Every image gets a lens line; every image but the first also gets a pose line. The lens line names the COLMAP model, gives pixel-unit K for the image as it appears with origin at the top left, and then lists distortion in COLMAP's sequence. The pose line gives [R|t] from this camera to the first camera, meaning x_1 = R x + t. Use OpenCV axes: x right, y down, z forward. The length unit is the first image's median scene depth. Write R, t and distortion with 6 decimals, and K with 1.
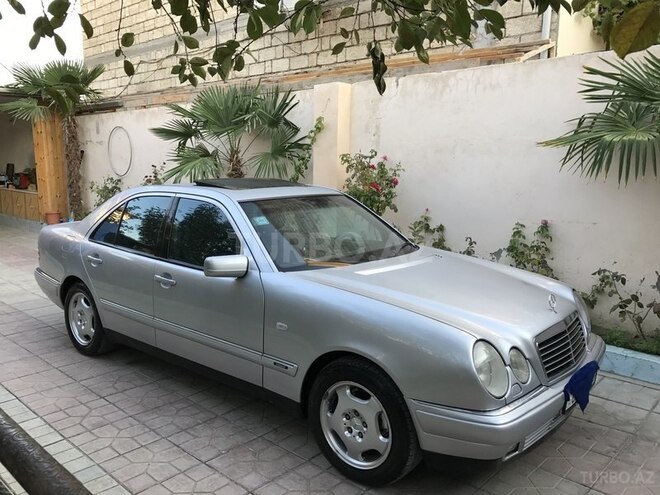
lens RADIAL K [[546.0, 0, 324.9], [0, 546.0, 244.9], [0, 0, 1]] dist [0.003920, -0.000964]
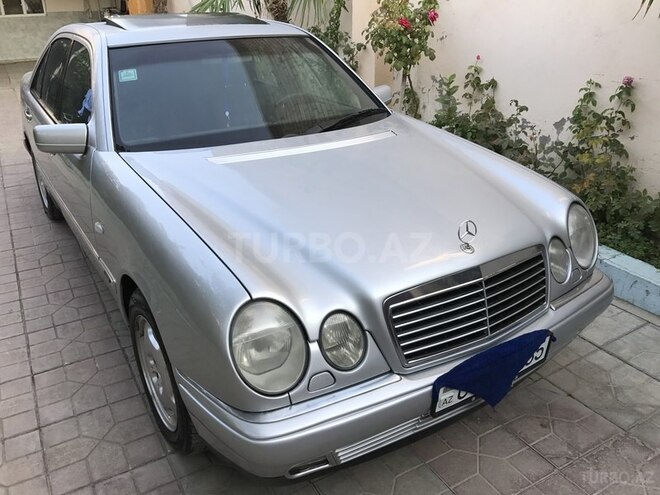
lens RADIAL K [[546.0, 0, 326.2], [0, 546.0, 244.4], [0, 0, 1]] dist [0.003920, -0.000964]
pose [[0.957989, 0.103697, -0.267403, 0.284483], [-0.026132, 0.960030, 0.278674, -0.029994], [0.285613, -0.259979, 0.922408, 0.269742]]
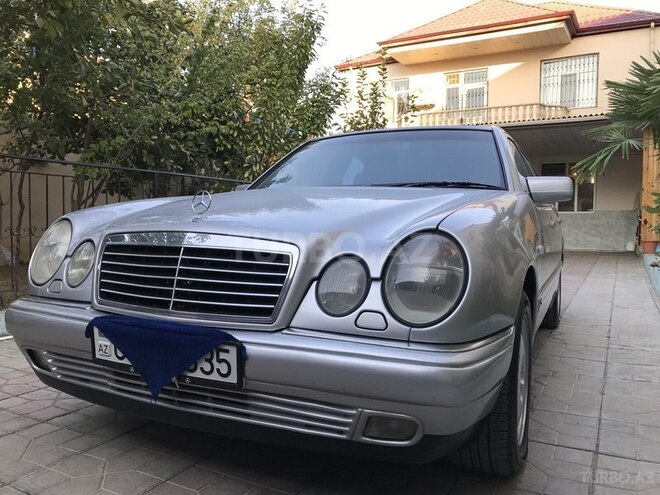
lens RADIAL K [[546.0, 0, 329.1], [0, 546.0, 243.9], [0, 0, 1]] dist [0.003920, -0.000964]
pose [[0.257937, 0.035942, -0.965493, 0.670597], [-0.150585, 0.988591, -0.003427, 0.084707], [0.954355, 0.146273, 0.260406, 0.654690]]
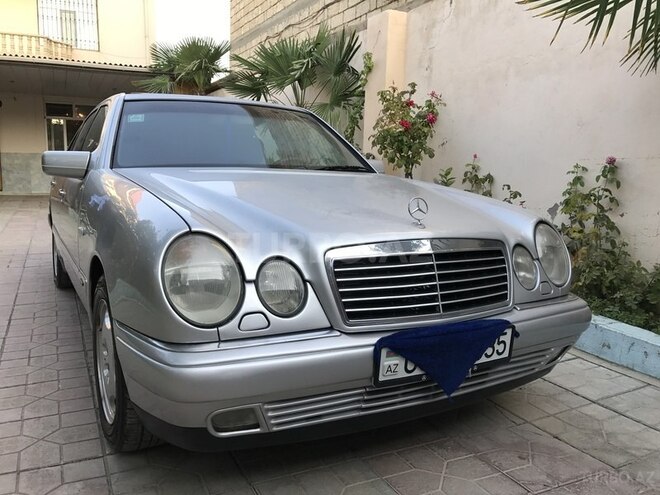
lens RADIAL K [[546.0, 0, 326.1], [0, 546.0, 243.8], [0, 0, 1]] dist [0.003920, -0.000964]
pose [[0.936587, 0.060693, -0.345139, 0.352386], [-0.064957, 0.997888, -0.000791, 0.099057], [0.344362, 0.023160, 0.938551, 0.264653]]
